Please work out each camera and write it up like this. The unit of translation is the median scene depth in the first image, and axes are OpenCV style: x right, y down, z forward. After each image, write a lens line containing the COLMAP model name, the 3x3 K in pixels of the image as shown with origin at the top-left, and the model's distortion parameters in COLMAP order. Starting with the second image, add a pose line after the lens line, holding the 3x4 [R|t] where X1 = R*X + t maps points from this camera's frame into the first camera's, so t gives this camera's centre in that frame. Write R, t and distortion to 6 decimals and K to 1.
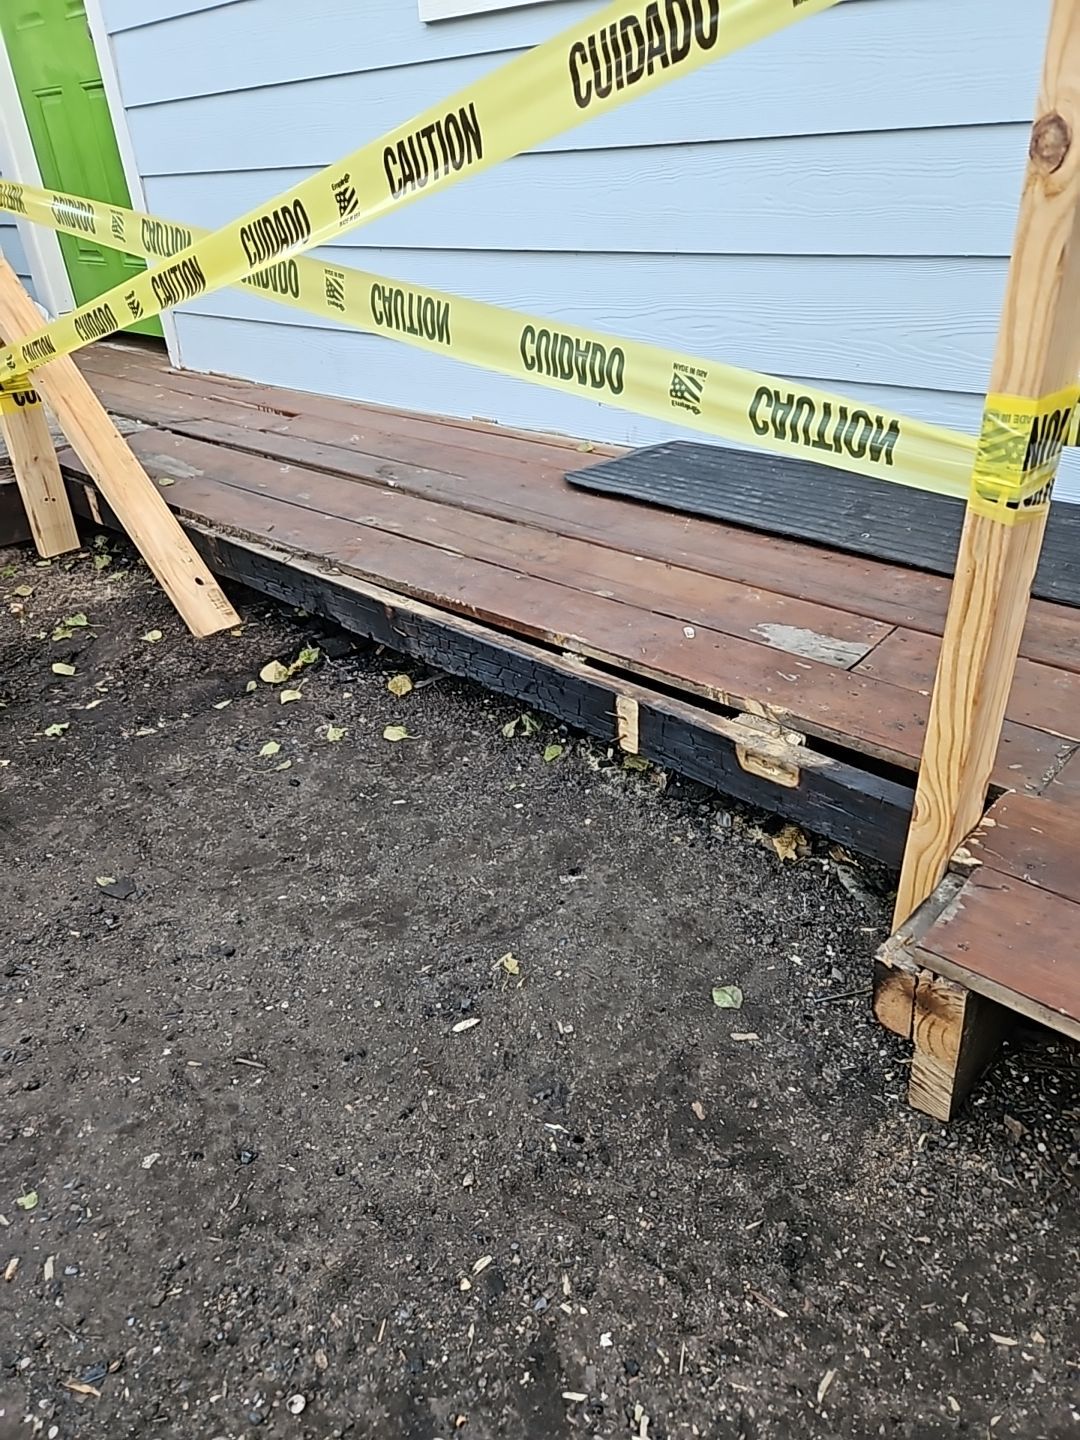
lens RADIAL K [[965.8, 0, 548.6], [0, 965.8, 697.8], [0, 0, 1]] dist [0.054786, -0.048827]
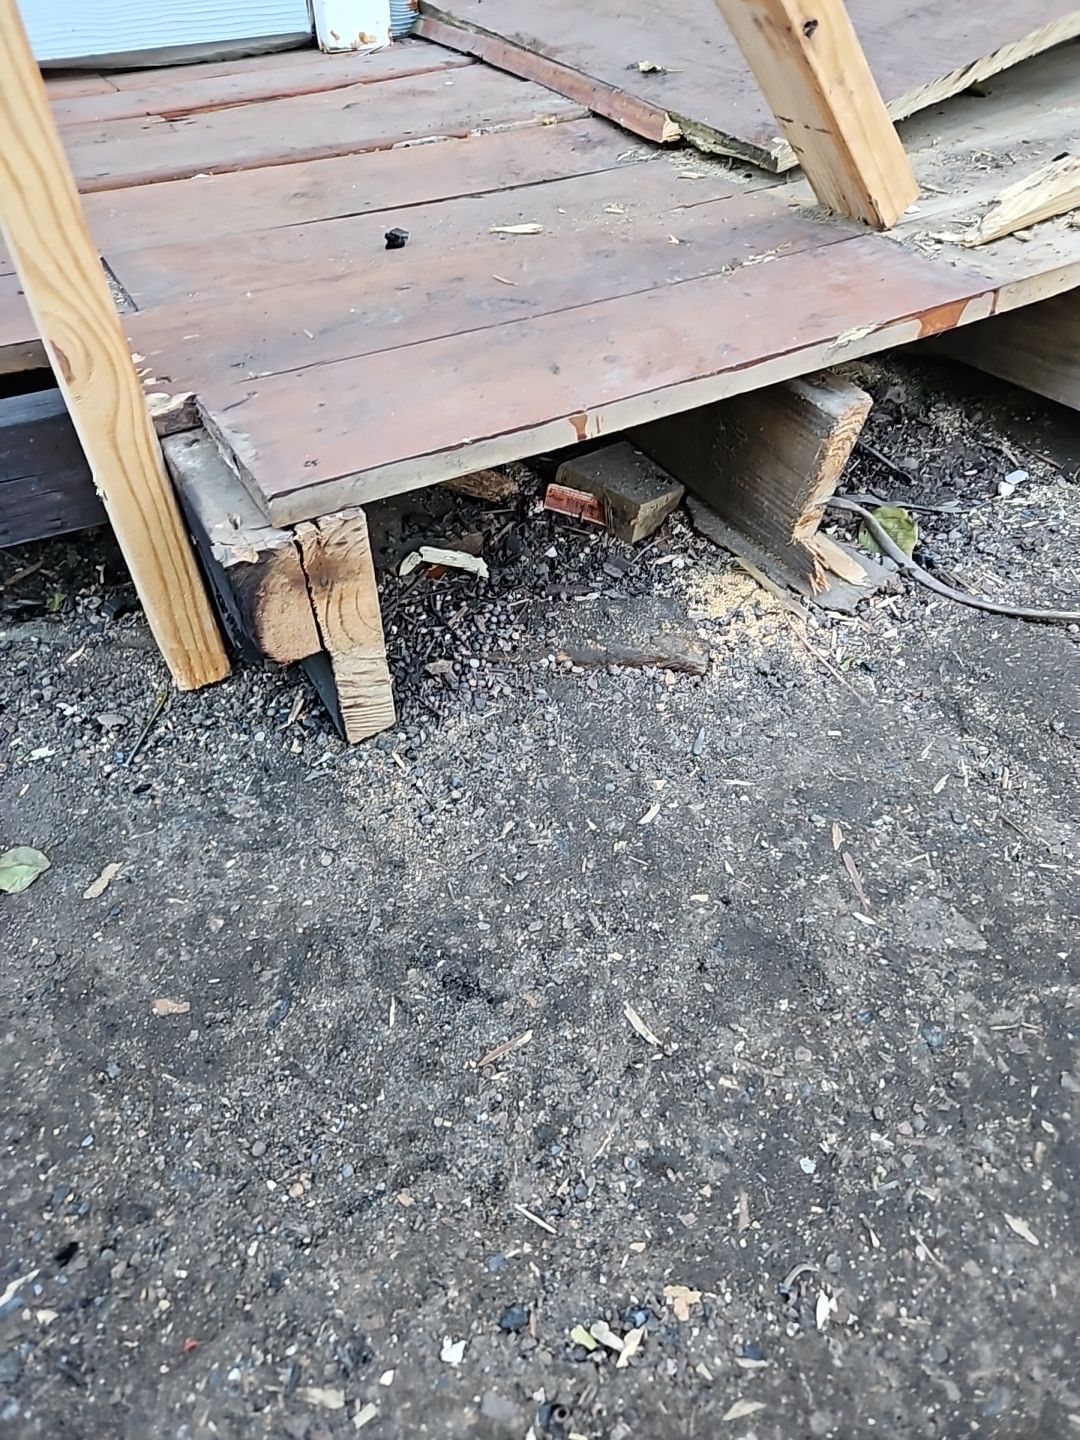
lens RADIAL K [[958.5, 0, 555.3], [0, 958.5, 715.2], [0, 0, 1]] dist [0.068020, -0.060368]
pose [[0.307840, -0.622981, 0.719117, -0.065892], [0.458709, 0.759358, 0.461478, 0.129970], [-0.833559, 0.187803, 0.519528, 0.453943]]
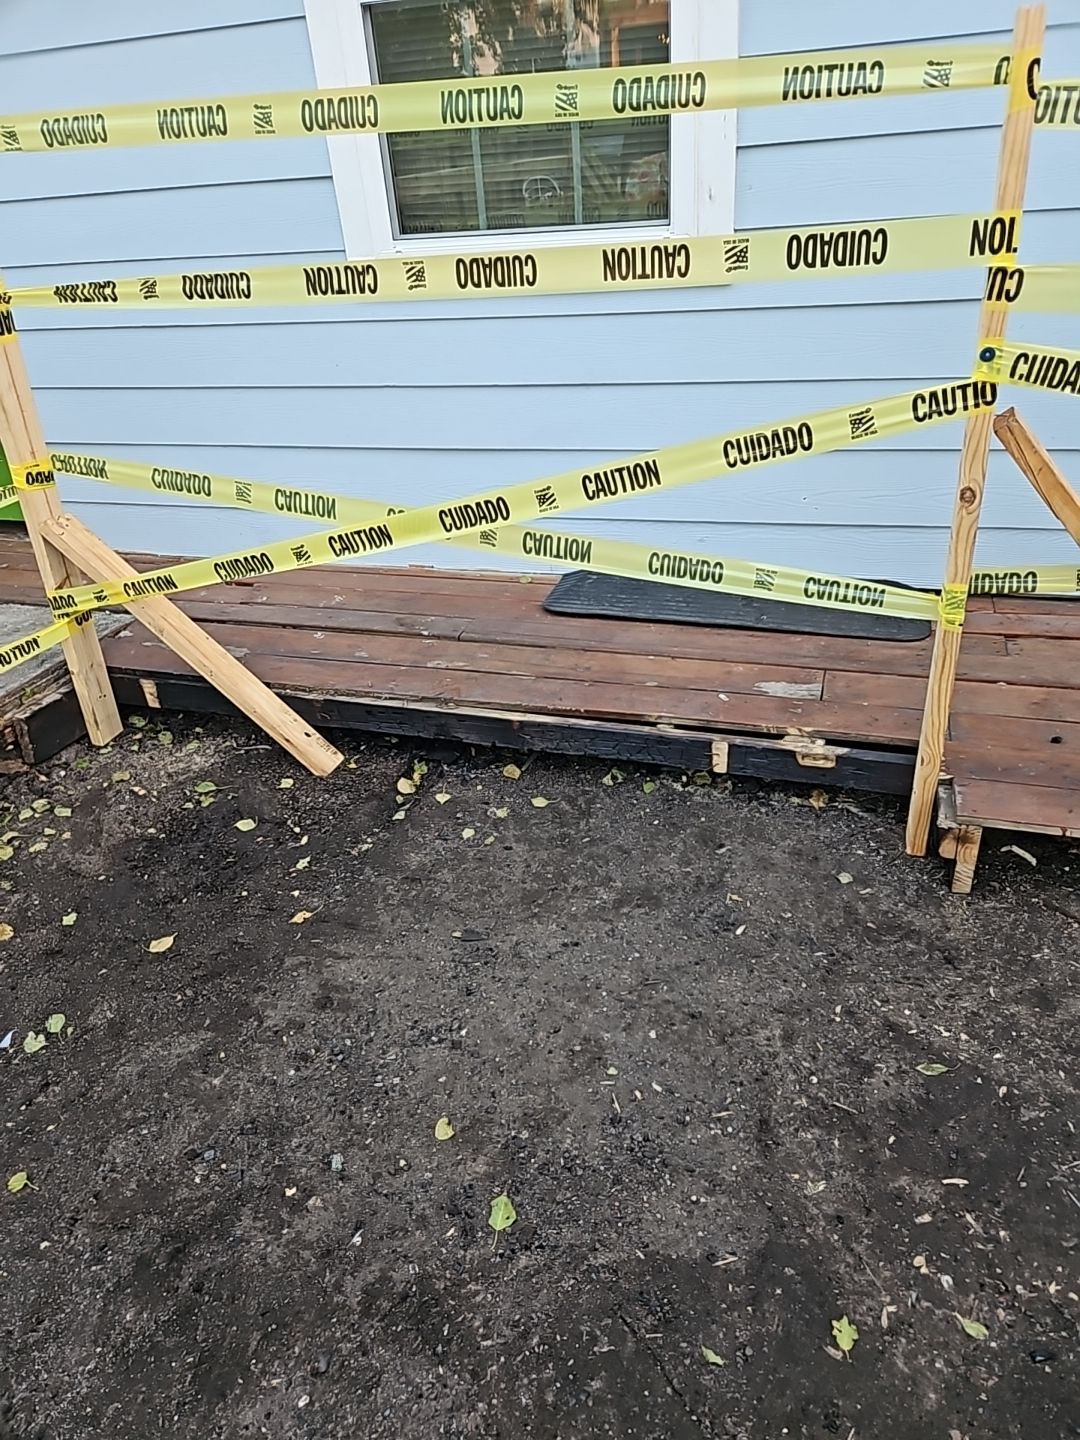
lens RADIAL K [[958.5, 0, 555.3], [0, 958.5, 715.2], [0, 0, 1]] dist [0.068020, -0.060368]
pose [[0.905797, -0.219740, 0.362280, -1.004363], [0.225847, 0.973816, 0.025987, -0.199041], [-0.358504, 0.058281, 0.931707, -0.639840]]
